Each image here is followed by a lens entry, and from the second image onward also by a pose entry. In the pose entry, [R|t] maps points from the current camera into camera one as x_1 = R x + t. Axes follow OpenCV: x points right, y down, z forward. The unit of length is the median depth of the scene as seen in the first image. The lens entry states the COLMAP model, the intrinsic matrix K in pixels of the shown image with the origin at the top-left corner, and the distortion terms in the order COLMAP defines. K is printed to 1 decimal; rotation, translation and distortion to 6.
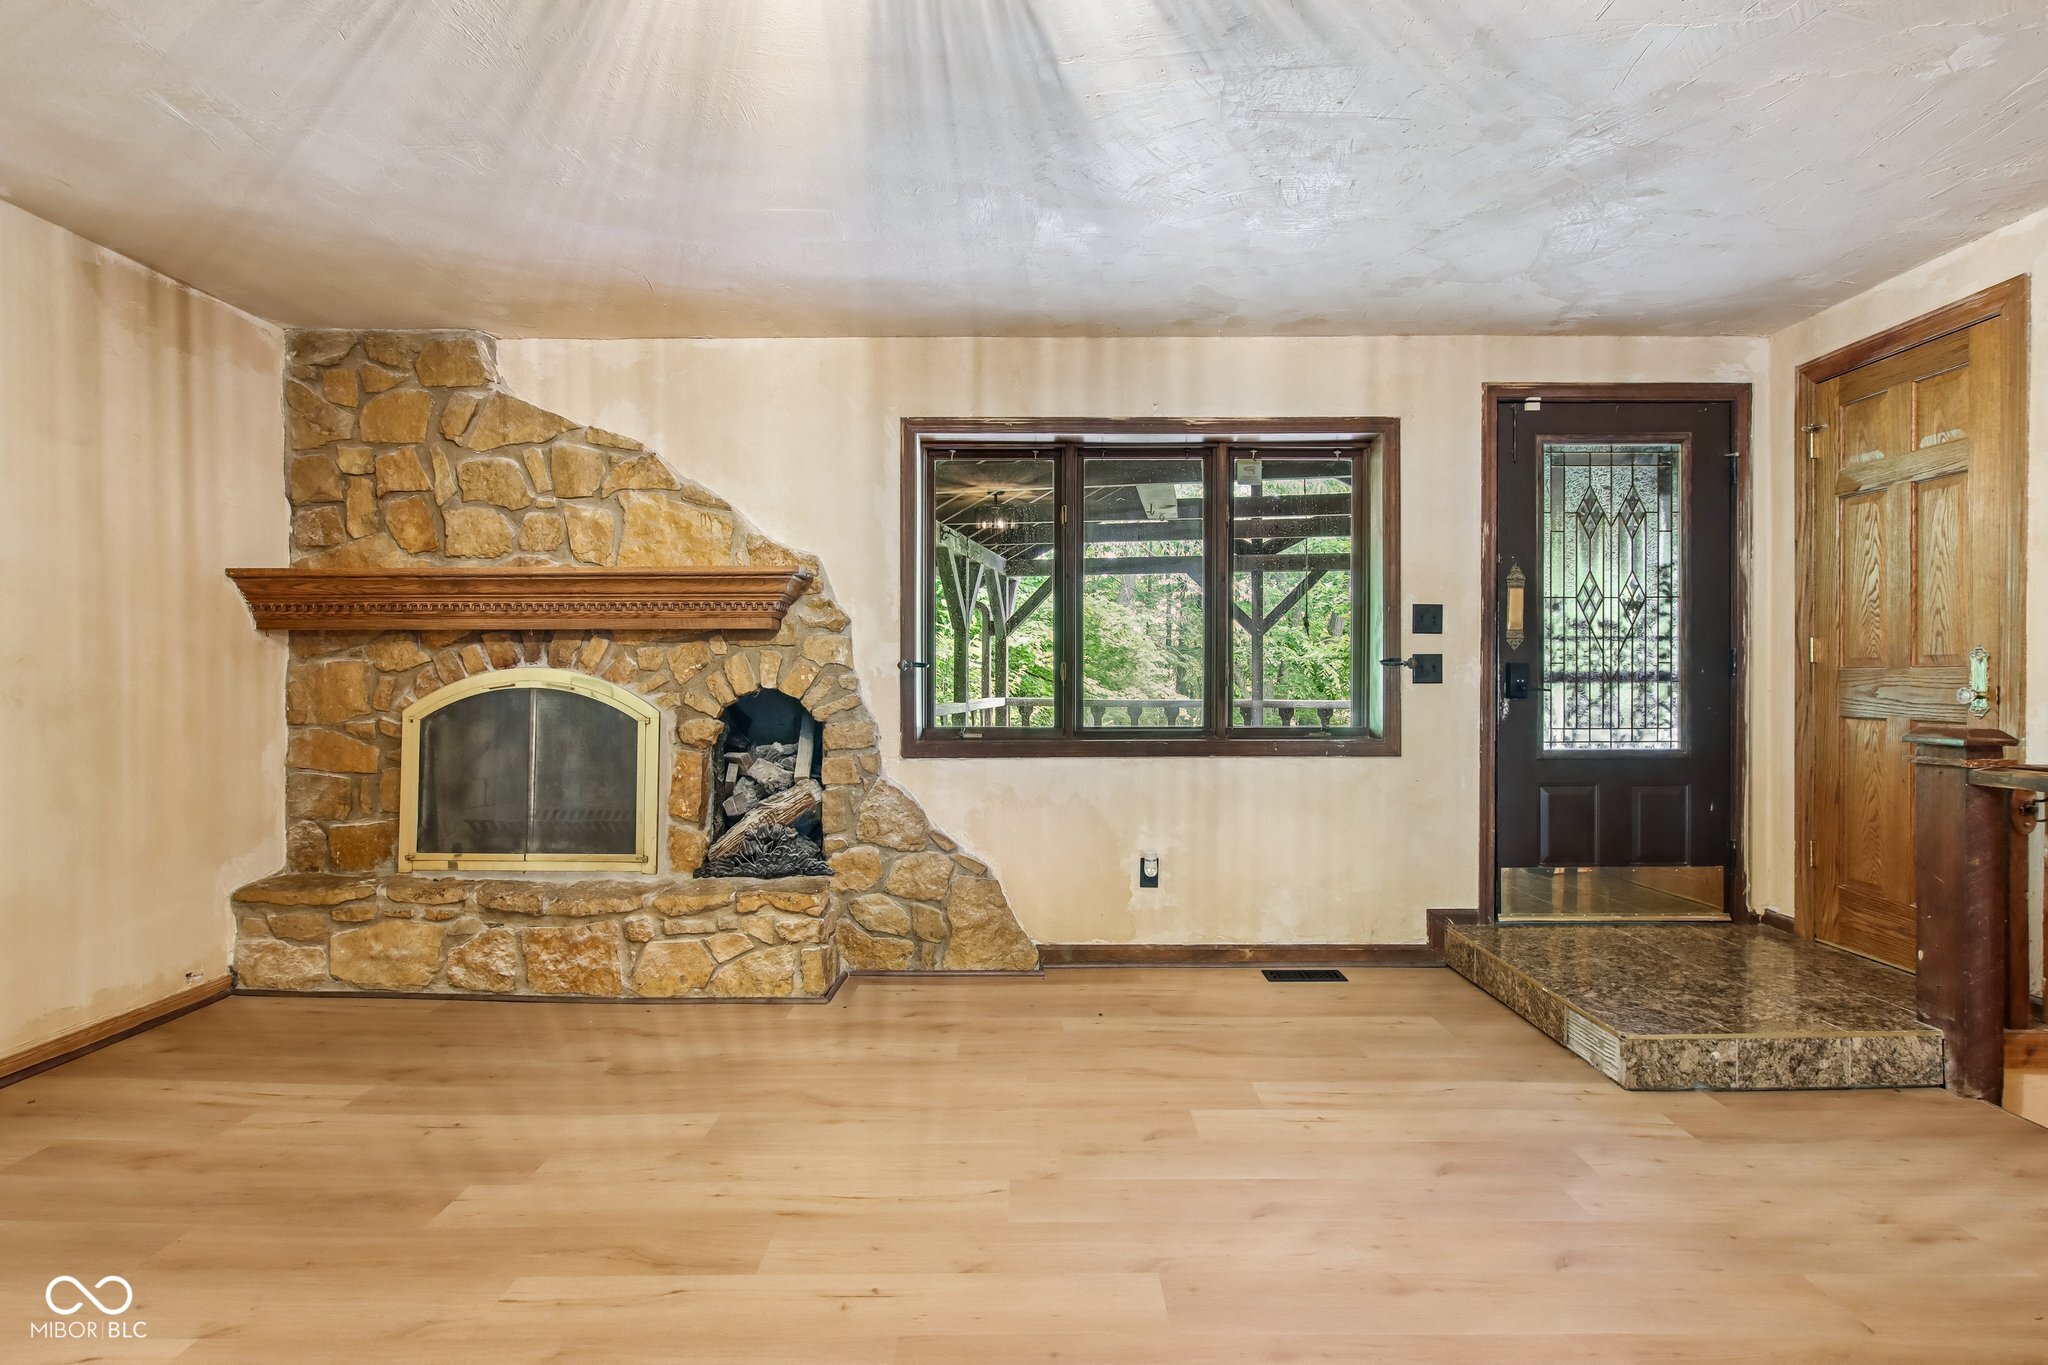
lens RADIAL K [[1029.5, 0, 1024.0], [0, 1029.5, 683.4], [0, 0, 1]] dist [-0.001328, 0.000903]
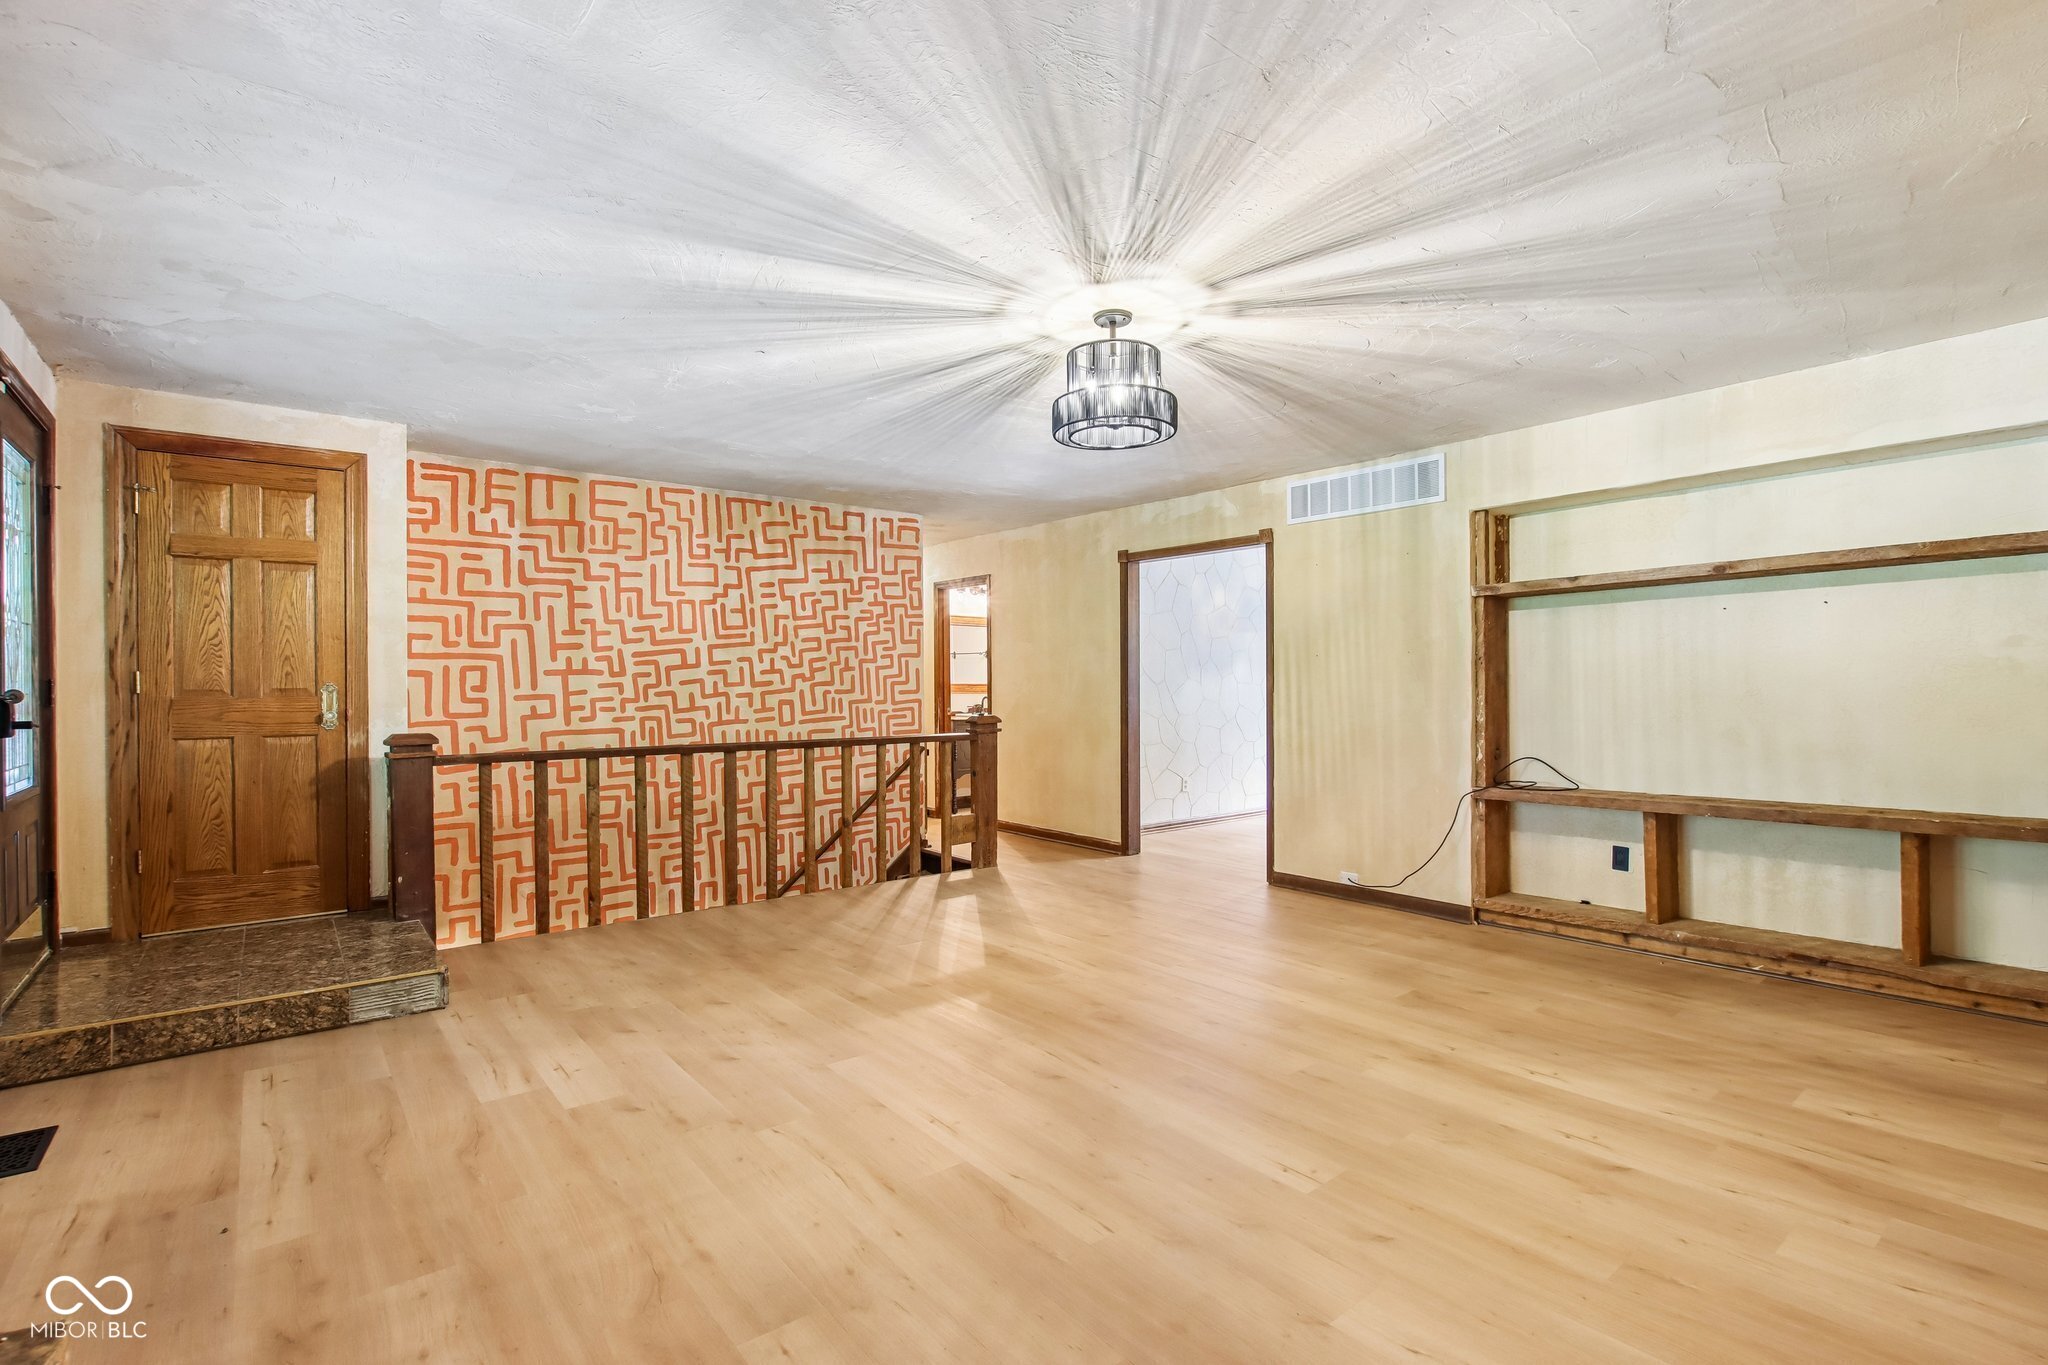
lens RADIAL K [[943.6, 0, 1024.3], [0, 943.6, 679.4], [0, 0, 1]] dist [-0.001733, -0.000147]
pose [[-0.629374, 0.007667, 0.777064, -0.850974], [0.011606, 0.999933, -0.000465, -0.030738], [-0.777016, 0.008726, -0.629421, 1.153830]]
